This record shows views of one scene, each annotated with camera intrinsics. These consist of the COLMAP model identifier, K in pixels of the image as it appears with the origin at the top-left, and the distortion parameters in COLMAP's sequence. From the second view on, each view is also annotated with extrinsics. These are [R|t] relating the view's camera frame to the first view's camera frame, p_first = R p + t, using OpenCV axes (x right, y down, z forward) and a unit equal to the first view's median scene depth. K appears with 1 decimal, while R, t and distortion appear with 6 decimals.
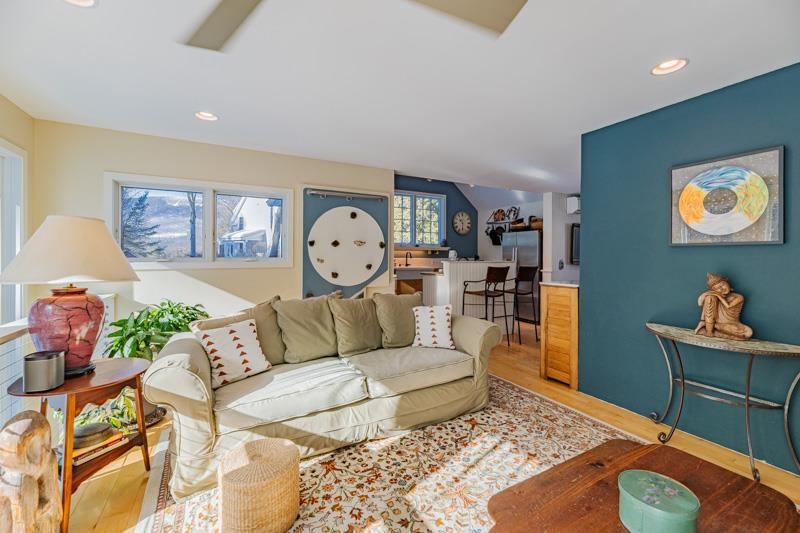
lens RADIAL K [[329.1, 0, 401.7], [0, 329.1, 262.6], [0, 0, 1]] dist [-0.000683, -0.000523]
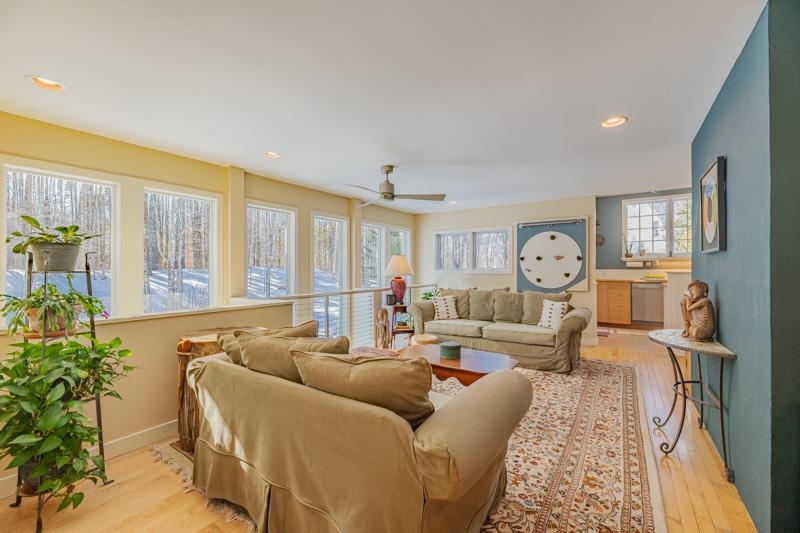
lens RADIAL K [[329.1, 0, 401.4], [0, 329.1, 267.7], [0, 0, 1]] dist [-0.000683, -0.000523]
pose [[0.463389, -0.002799, -0.886150, 0.813079], [-0.018581, 0.999744, -0.012874, 0.012669], [0.885960, 0.022431, 0.463219, -0.206622]]
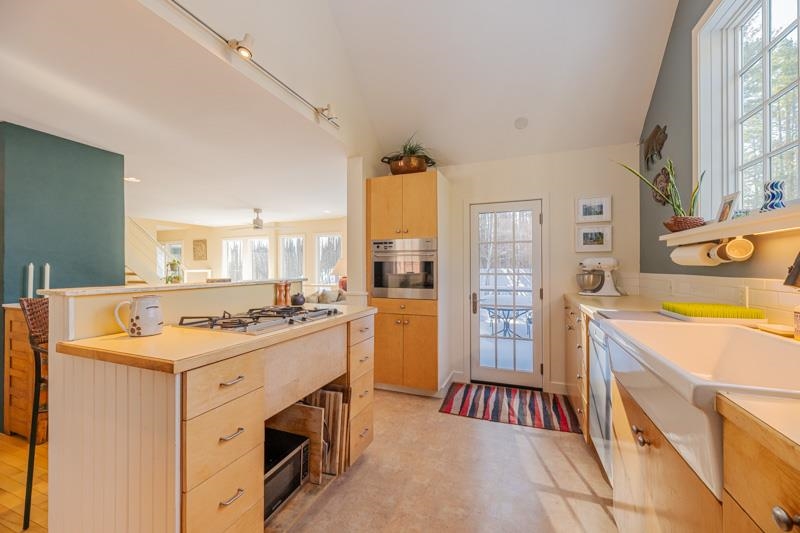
lens RADIAL K [[329.1, 0, 393.5], [0, 329.1, 264.8], [0, 0, 1]] dist [-0.000683, -0.000523]
pose [[-0.778093, -0.009599, -0.628076, 0.430950], [-0.012759, 0.999918, 0.000524, -0.033741], [0.628020, 0.008422, -0.778152, 1.904386]]
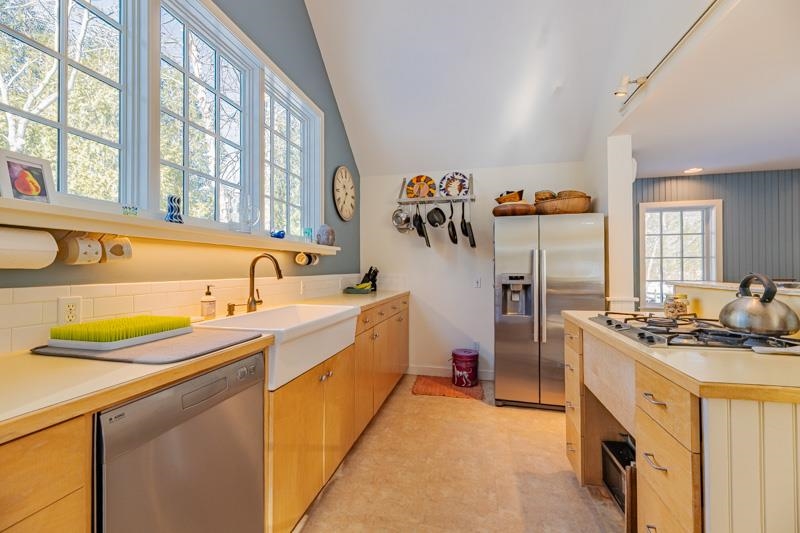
lens RADIAL K [[329.1, 0, 400.9], [0, 329.1, 268.6], [0, 0, 1]] dist [-0.000683, -0.000523]
pose [[0.676803, -0.005553, 0.736143, -0.169556], [0.019166, 0.999765, -0.010080, -0.026763], [-0.735915, 0.020931, 0.676751, 1.224763]]
